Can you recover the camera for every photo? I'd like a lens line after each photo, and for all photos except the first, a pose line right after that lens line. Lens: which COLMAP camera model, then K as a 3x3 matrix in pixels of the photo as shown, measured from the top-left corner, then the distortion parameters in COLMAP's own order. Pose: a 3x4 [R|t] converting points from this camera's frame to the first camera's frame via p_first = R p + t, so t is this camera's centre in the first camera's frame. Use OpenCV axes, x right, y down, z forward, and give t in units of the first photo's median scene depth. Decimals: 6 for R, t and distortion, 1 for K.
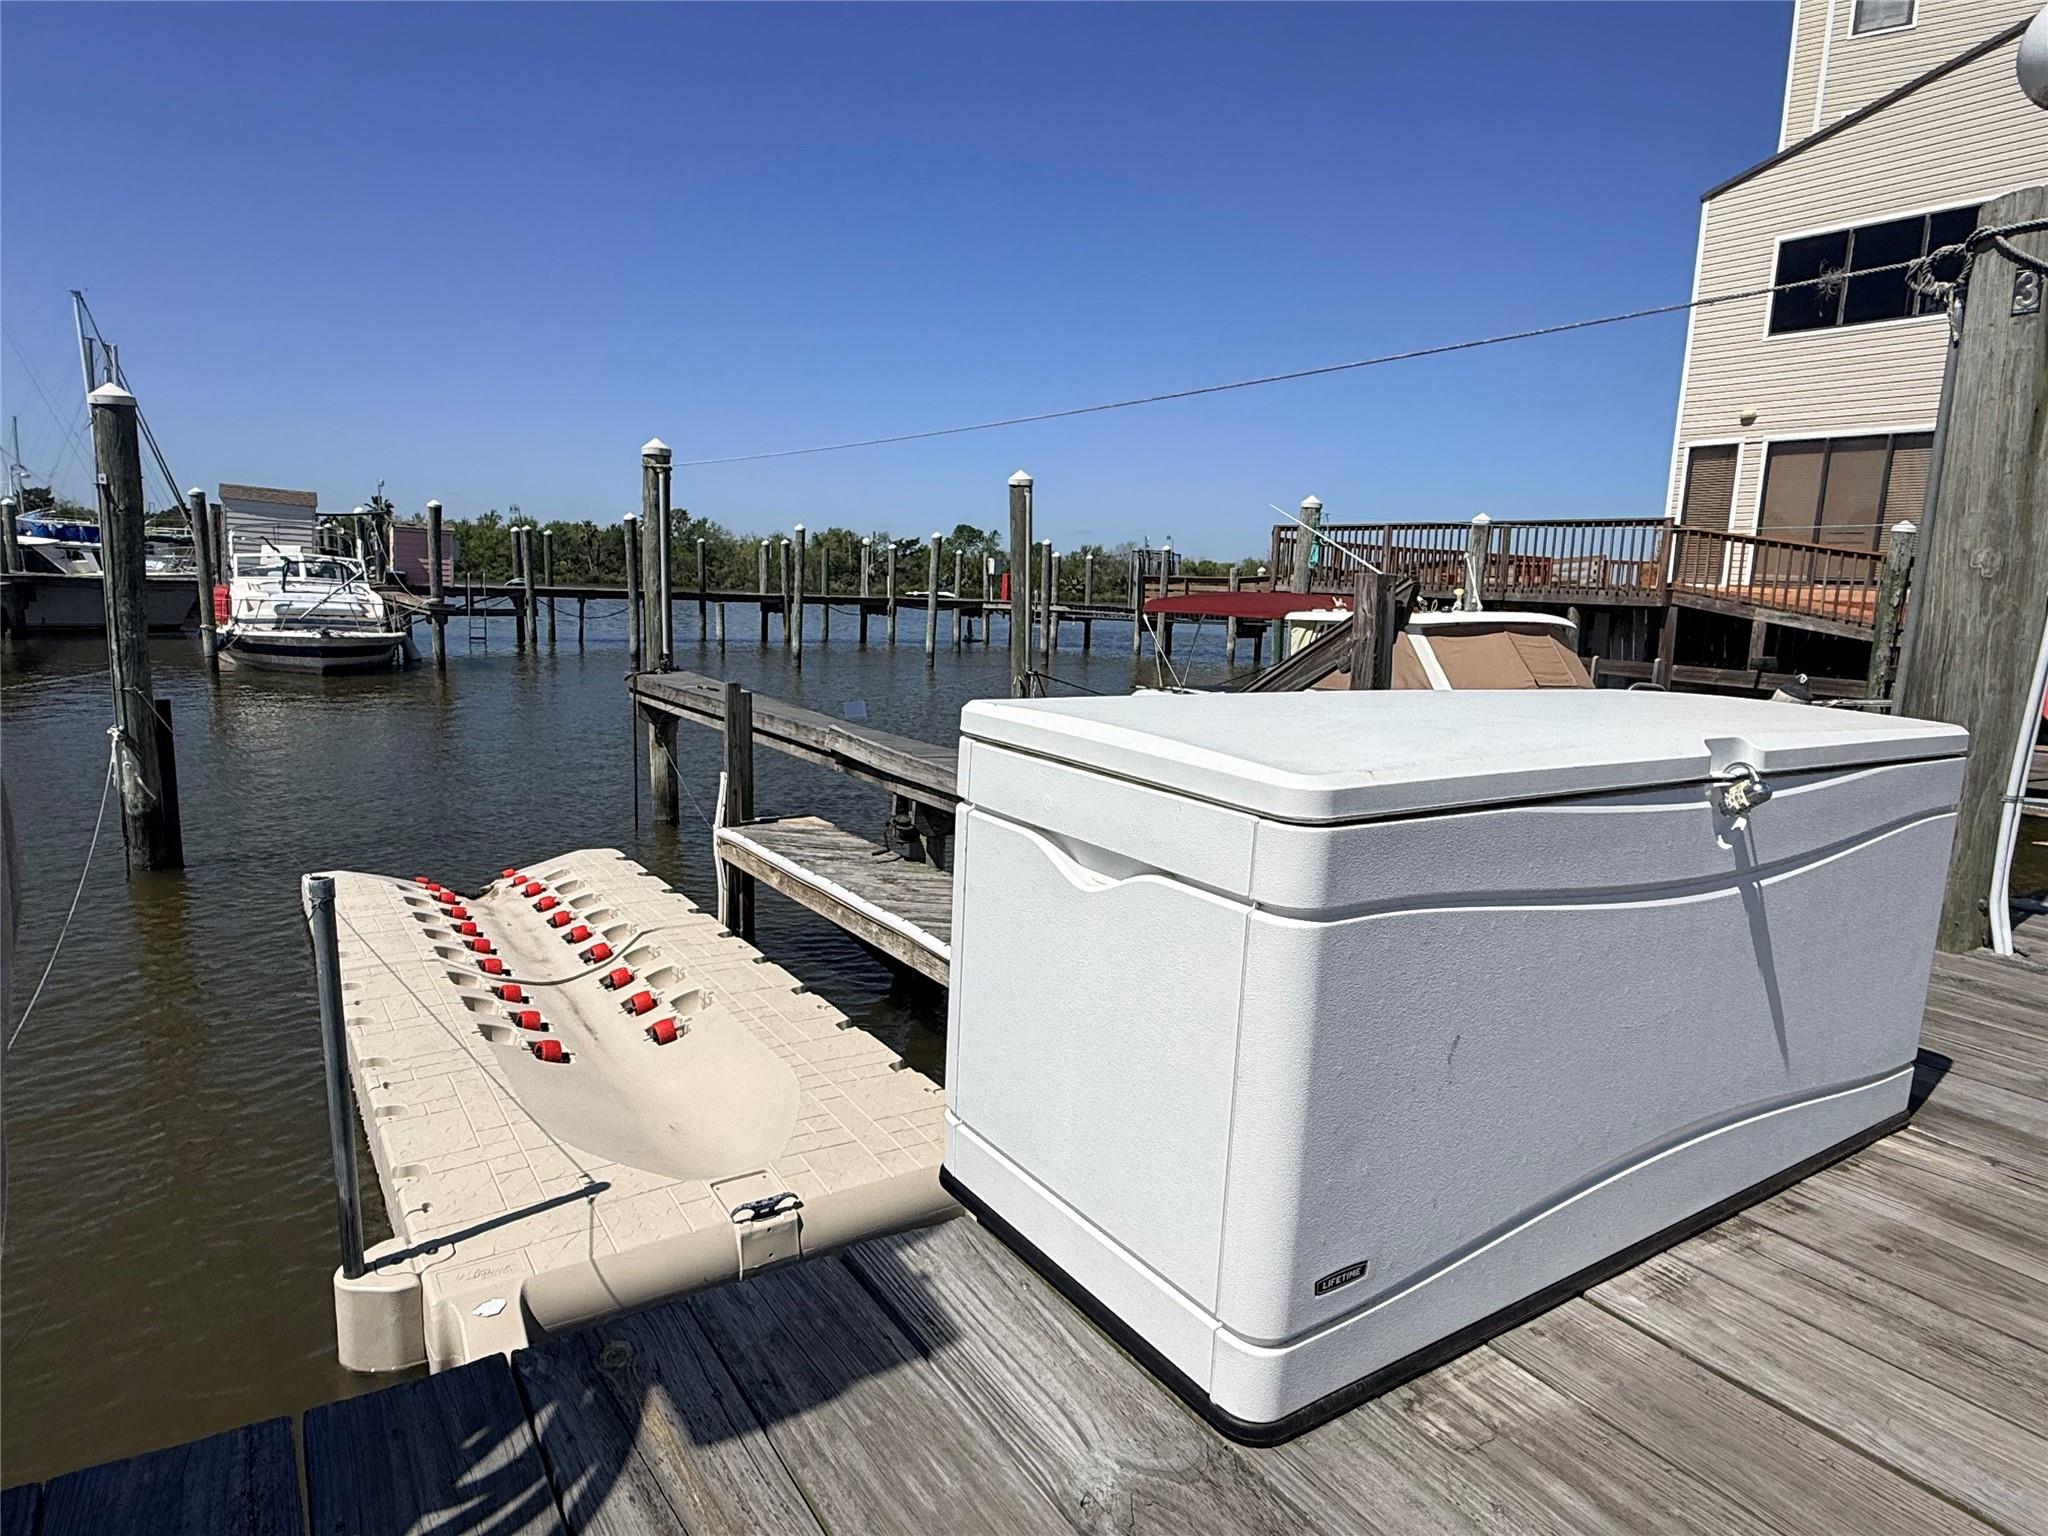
lens RADIAL K [[1196.6, 0, 1014.6], [0, 1196.6, 764.5], [0, 0, 1]] dist [0.032736, 0.004170]
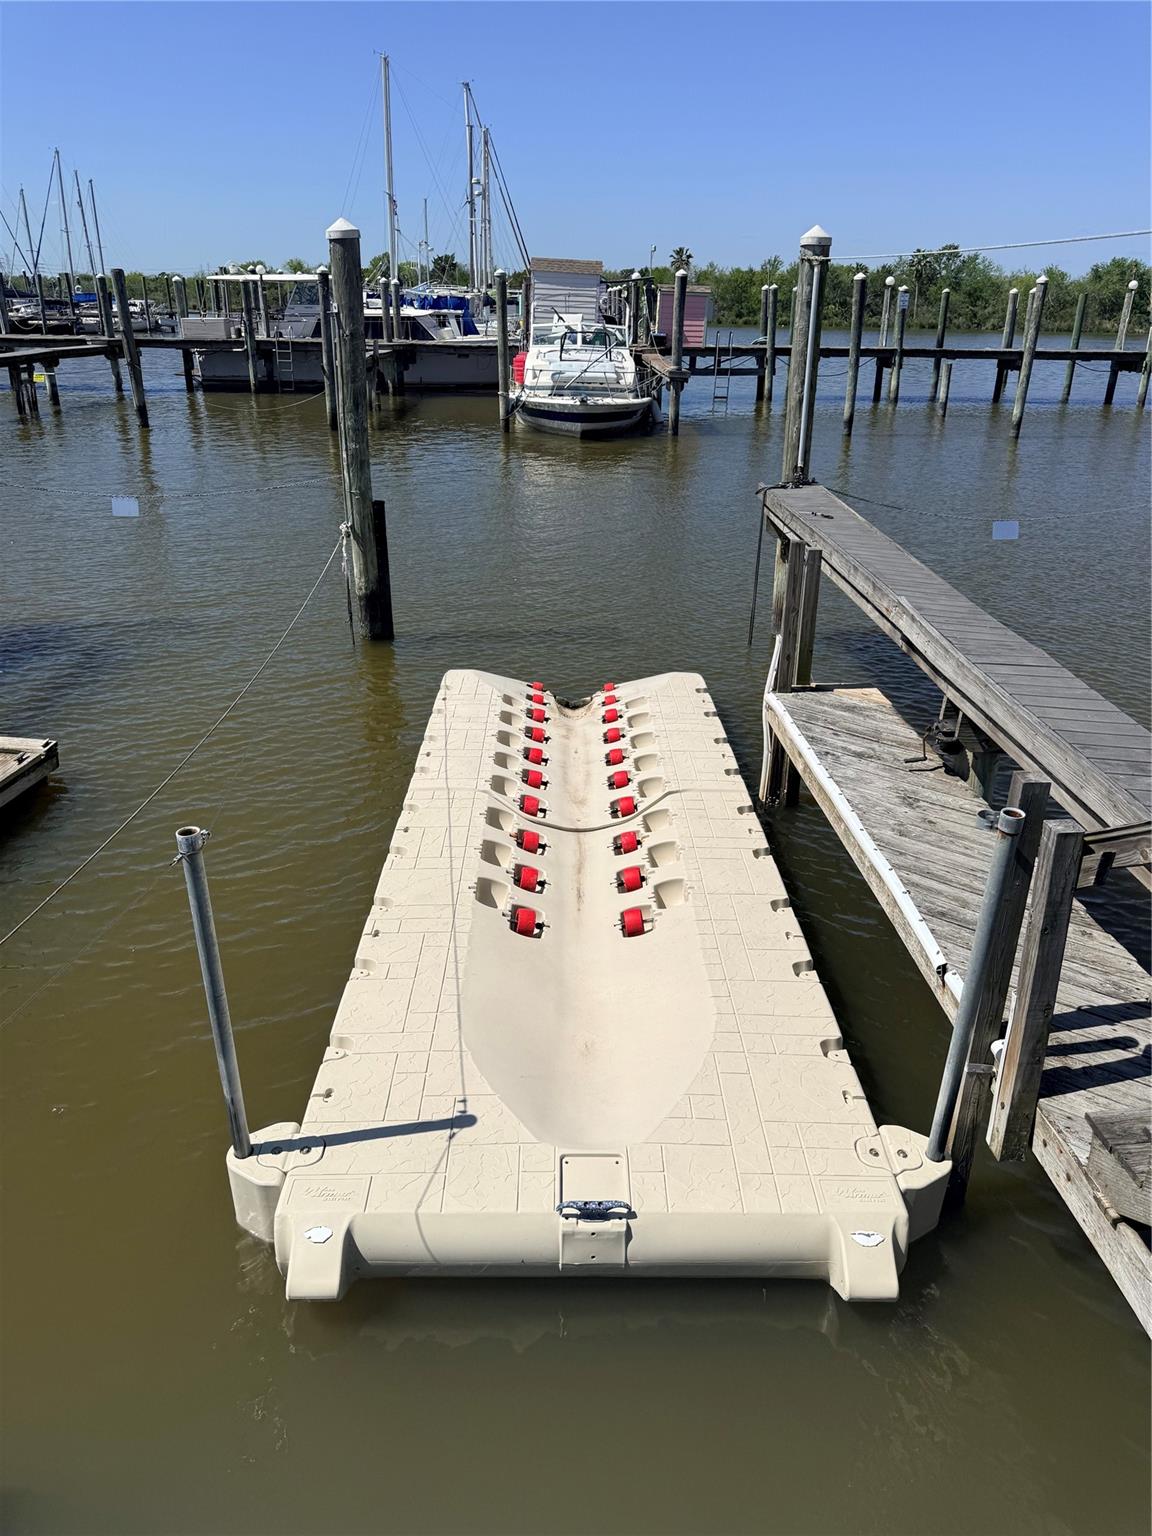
lens RADIAL K [[1097.7, 0, 582.6], [0, 1097.7, 771.9], [0, 0, 1]] dist [0.070271, -0.028425]
pose [[0.847532, 0.193008, -0.494406, 0.054136], [-0.074178, 0.965467, 0.249743, -0.065655], [0.525535, -0.174991, 0.832581, 0.115654]]
